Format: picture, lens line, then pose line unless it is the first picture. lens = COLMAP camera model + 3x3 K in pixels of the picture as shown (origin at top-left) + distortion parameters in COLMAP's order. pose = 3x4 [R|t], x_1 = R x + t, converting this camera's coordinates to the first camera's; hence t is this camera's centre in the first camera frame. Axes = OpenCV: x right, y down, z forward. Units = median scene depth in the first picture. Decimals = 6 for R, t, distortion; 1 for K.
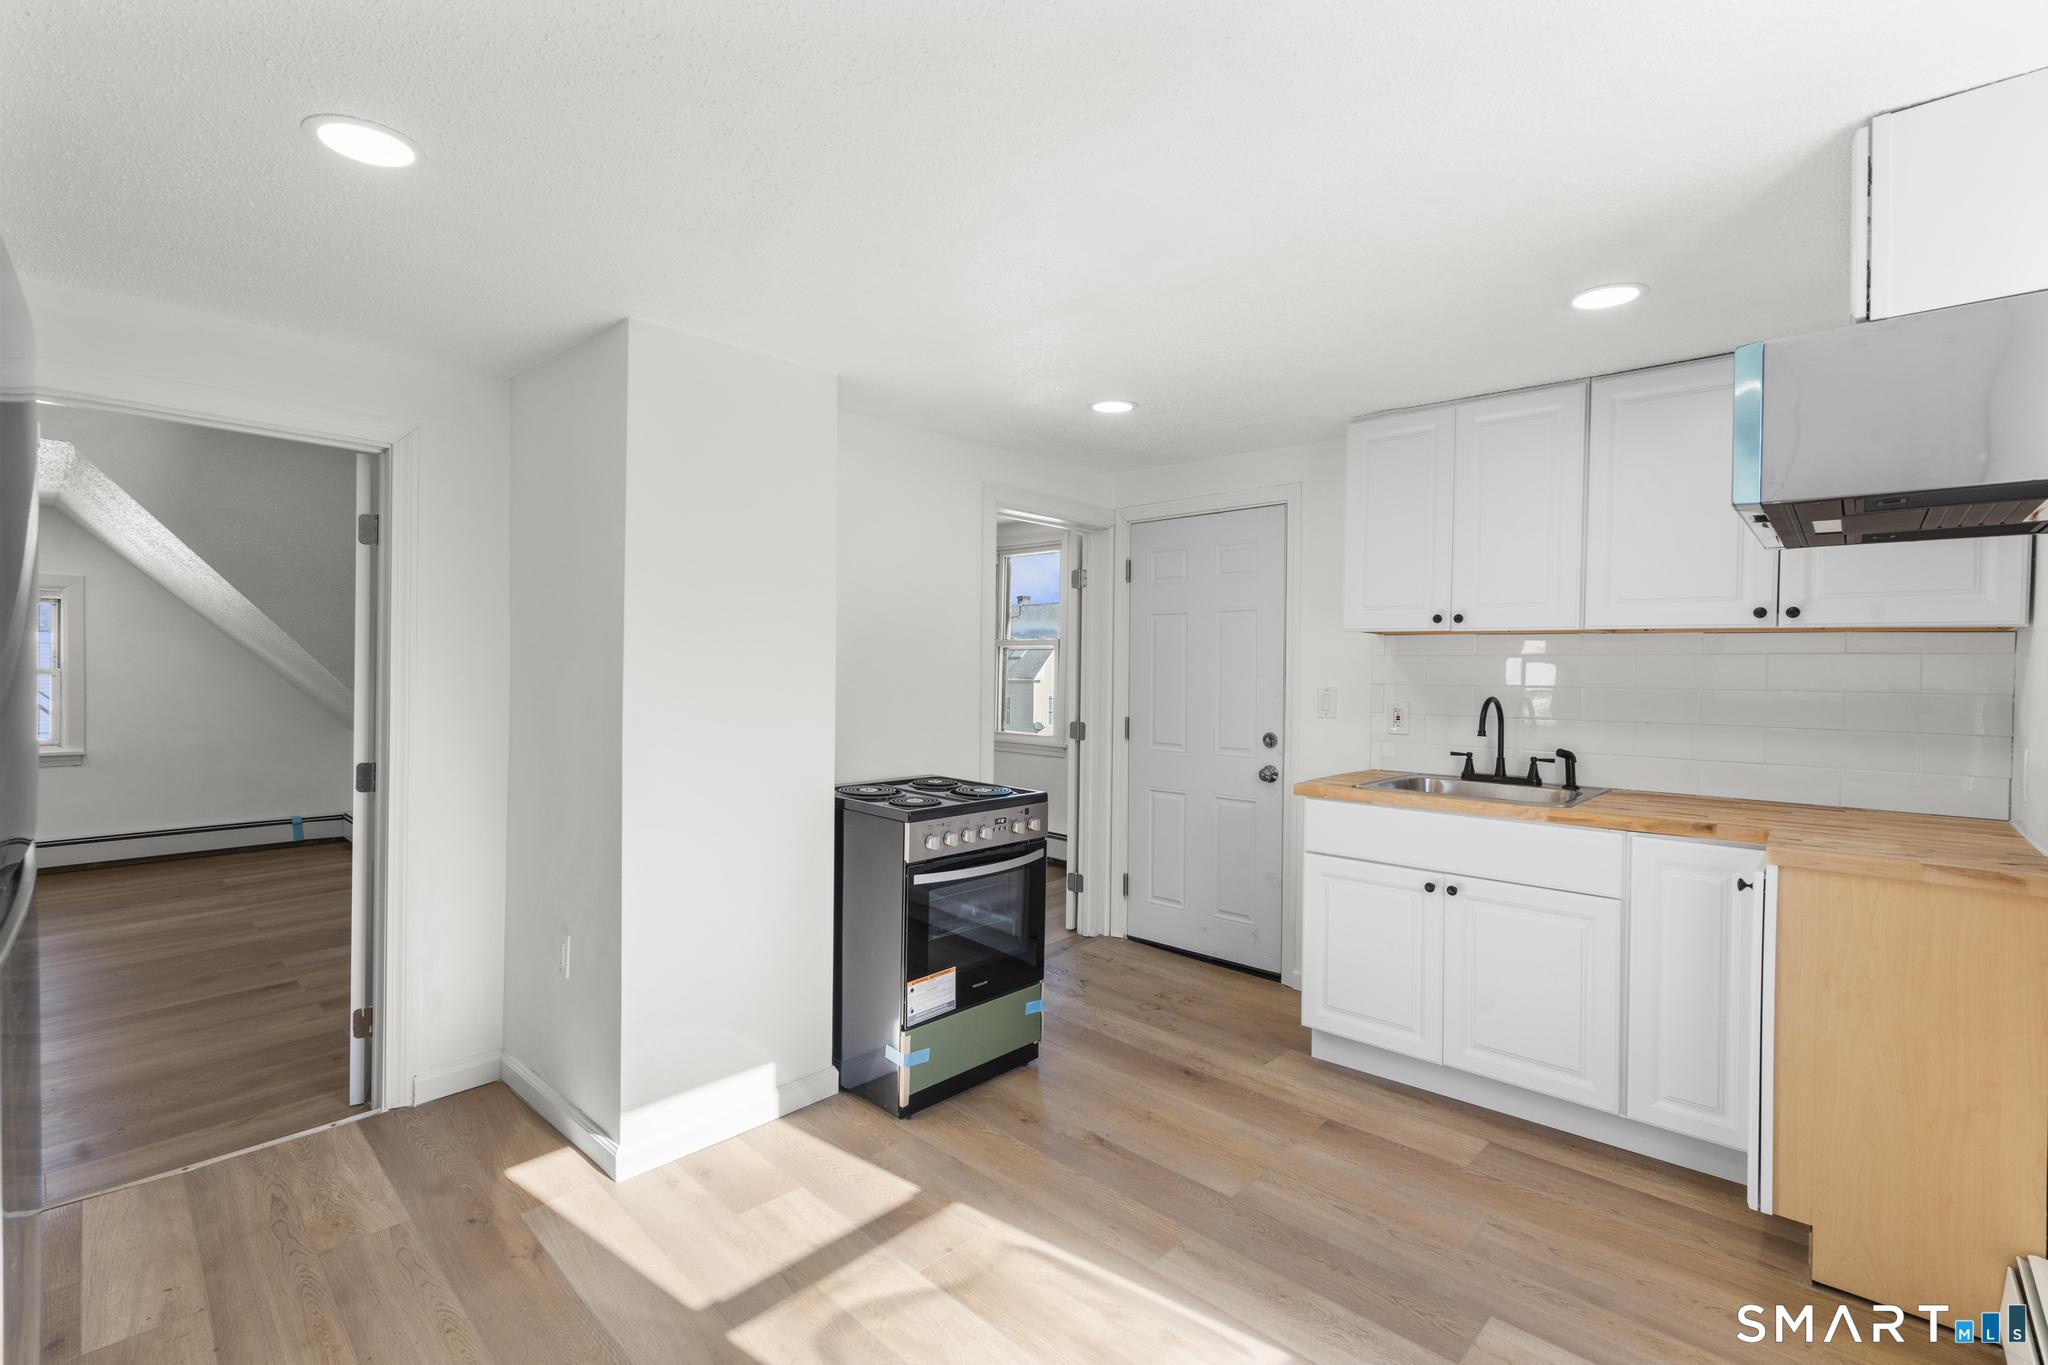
lens RADIAL K [[922.4, 0, 1024.8], [0, 922.4, 677.2], [0, 0, 1]] dist [-0.005981, 0.003250]
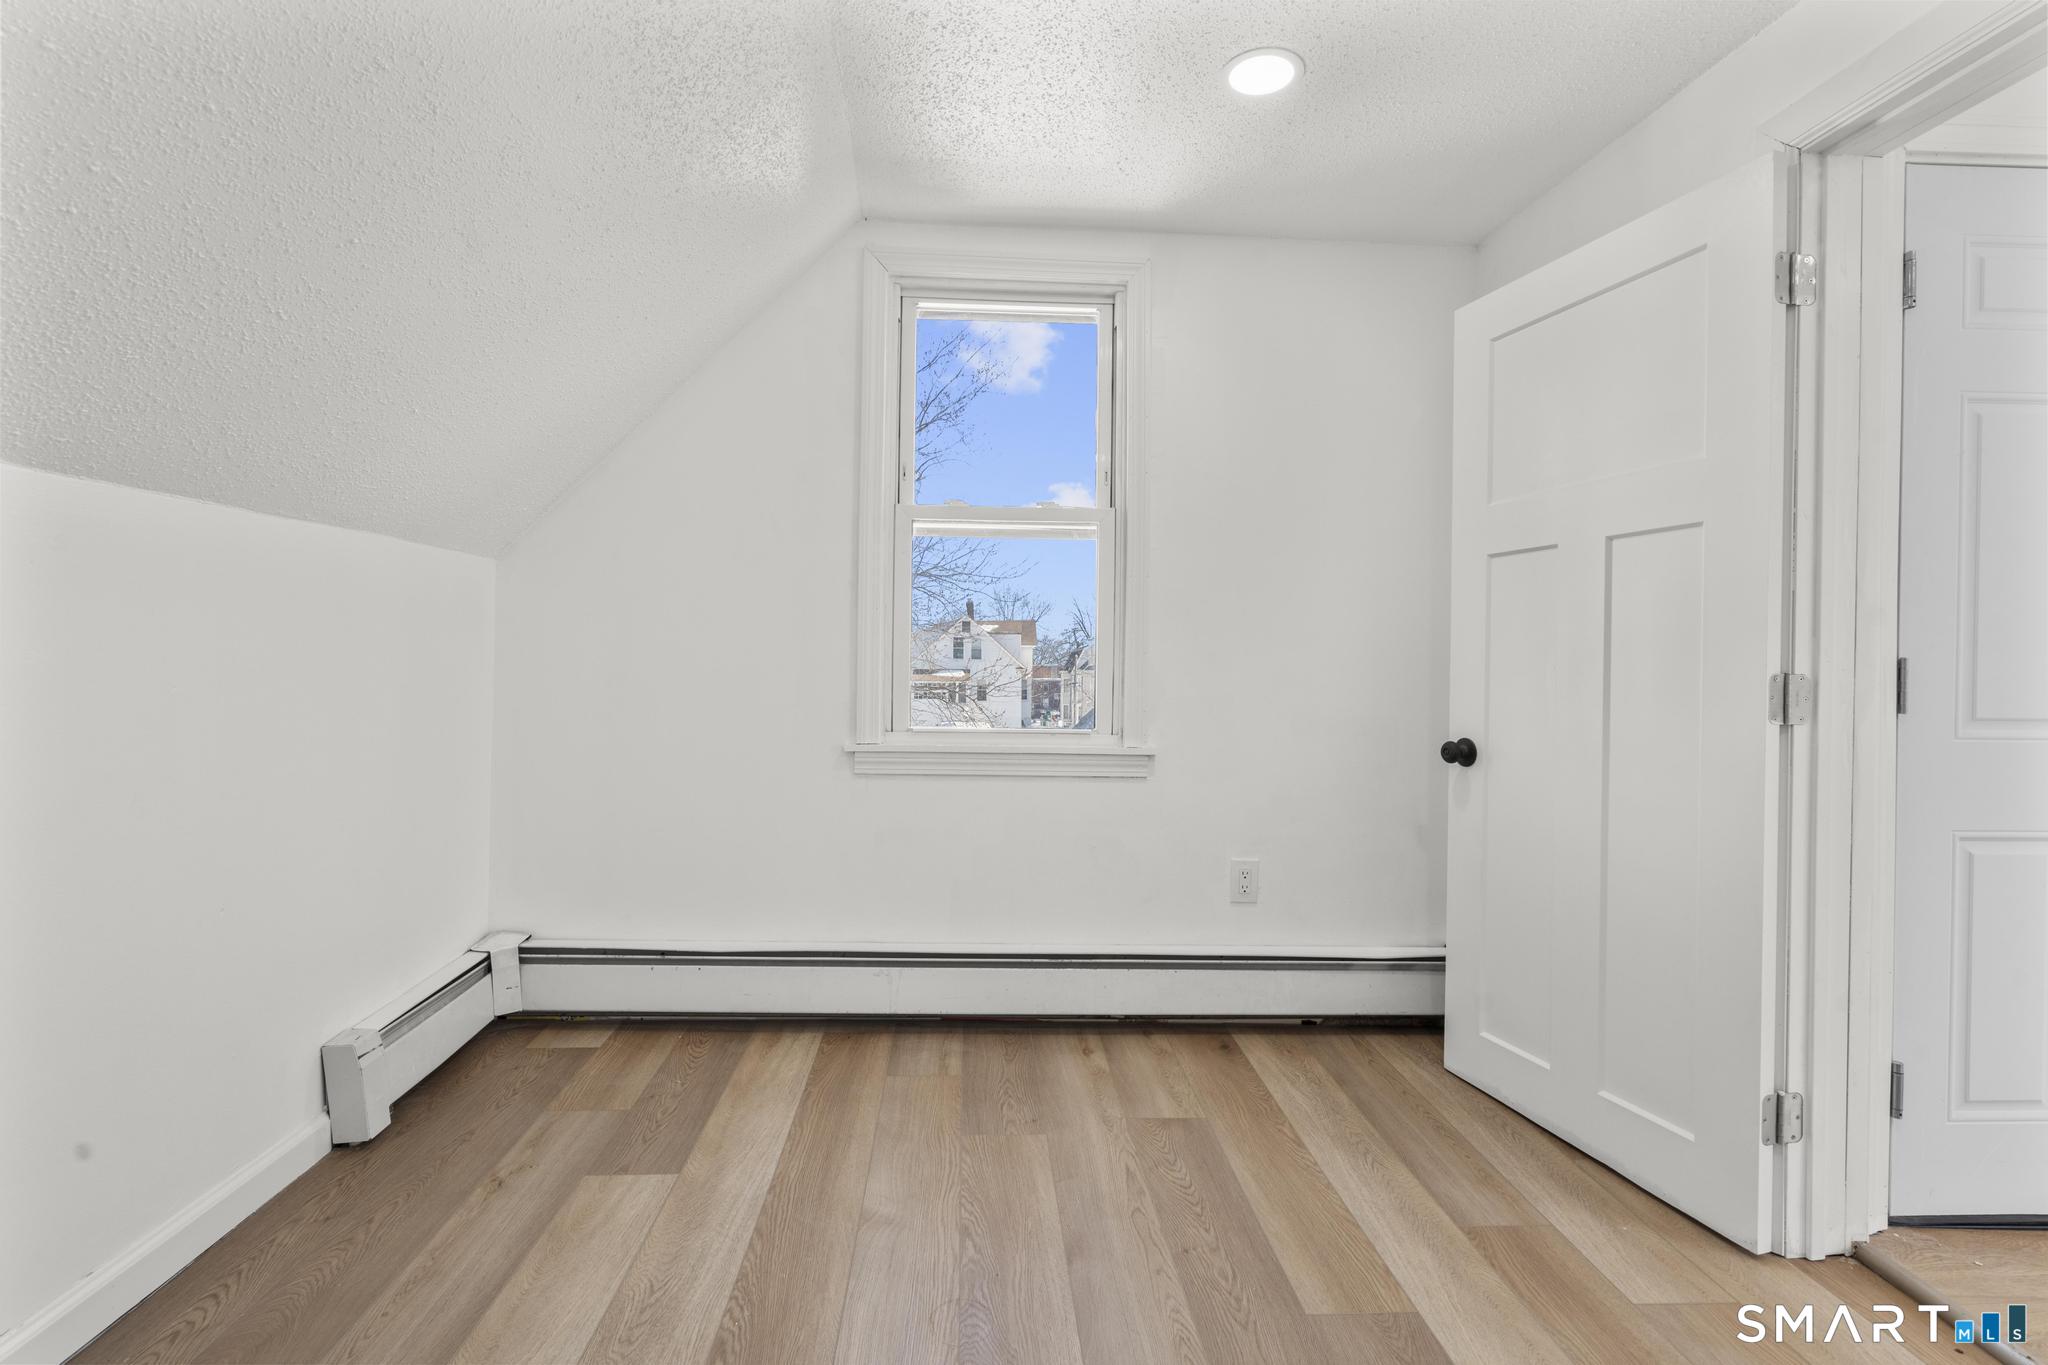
lens RADIAL K [[922.4, 0, 1019.8], [0, 922.4, 672.3], [0, 0, 1]] dist [-0.005981, 0.003250]
pose [[0.692826, -0.004316, 0.721092, -0.684585], [0.001929, 0.999990, 0.004132, 0.074628], [-0.721102, -0.001472, 0.692827, 1.606400]]
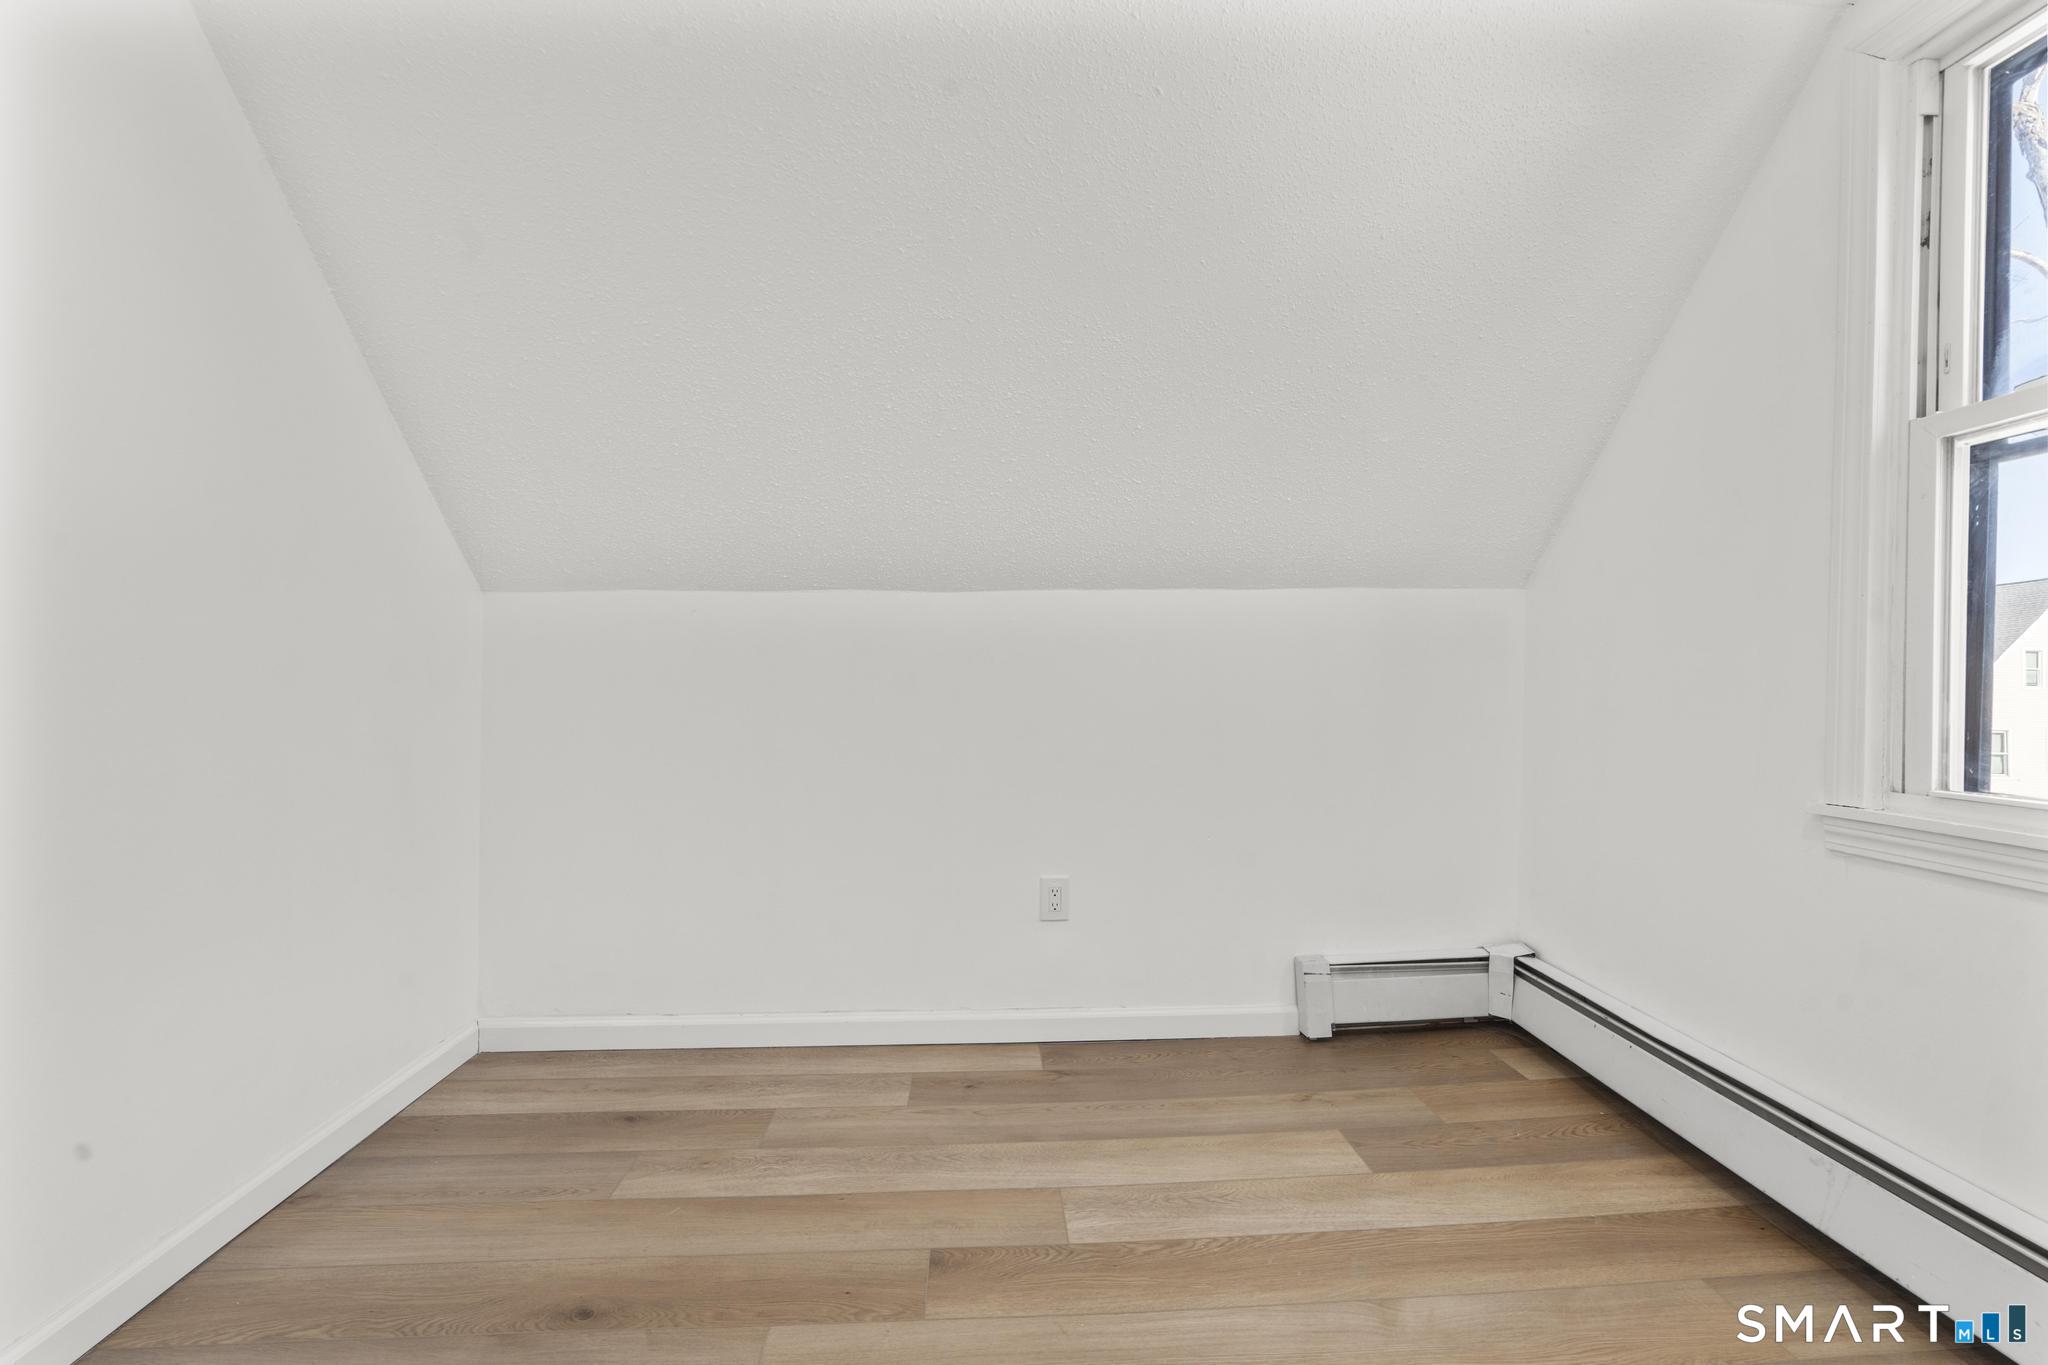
lens RADIAL K [[922.4, 0, 1030.8], [0, 922.4, 673.4], [0, 0, 1]] dist [-0.005981, 0.003250]
pose [[0.718678, -0.008508, -0.695291, -0.073440], [-0.013192, 0.999578, -0.025867, 0.086697], [0.695218, 0.027762, 0.718263, 1.559907]]
